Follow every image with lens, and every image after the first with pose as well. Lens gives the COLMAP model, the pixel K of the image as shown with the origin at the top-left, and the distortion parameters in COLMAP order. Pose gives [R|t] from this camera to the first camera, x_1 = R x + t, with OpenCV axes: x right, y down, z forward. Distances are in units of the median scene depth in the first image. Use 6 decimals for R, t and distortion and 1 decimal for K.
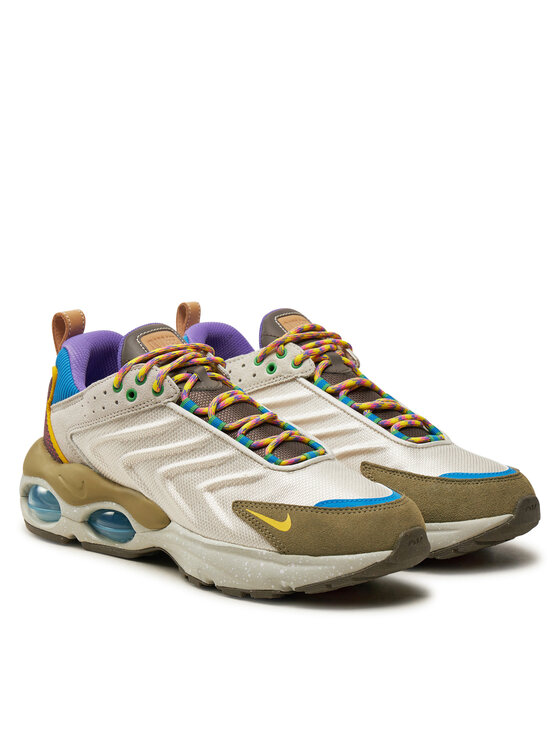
lens RADIAL K [[2404.1, 0, 278.7], [0, 2404.1, 368.1], [0, 0, 1]] dist [-2.247900, 0.000000]
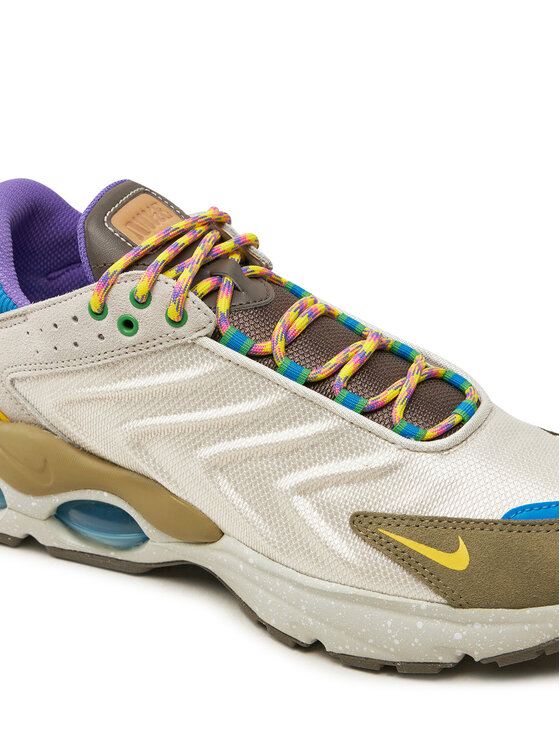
lens RADIAL K [[1507.4, 0, 276.5], [0, 1507.4, 370.2], [0, 0, 1]] dist [-0.259738, 0.000000]
pose [[0.967428, -0.125023, 0.220118, -0.112093], [0.061962, 0.960030, 0.272952, -0.079372], [-0.245445, -0.250422, 0.936507, 0.653546]]
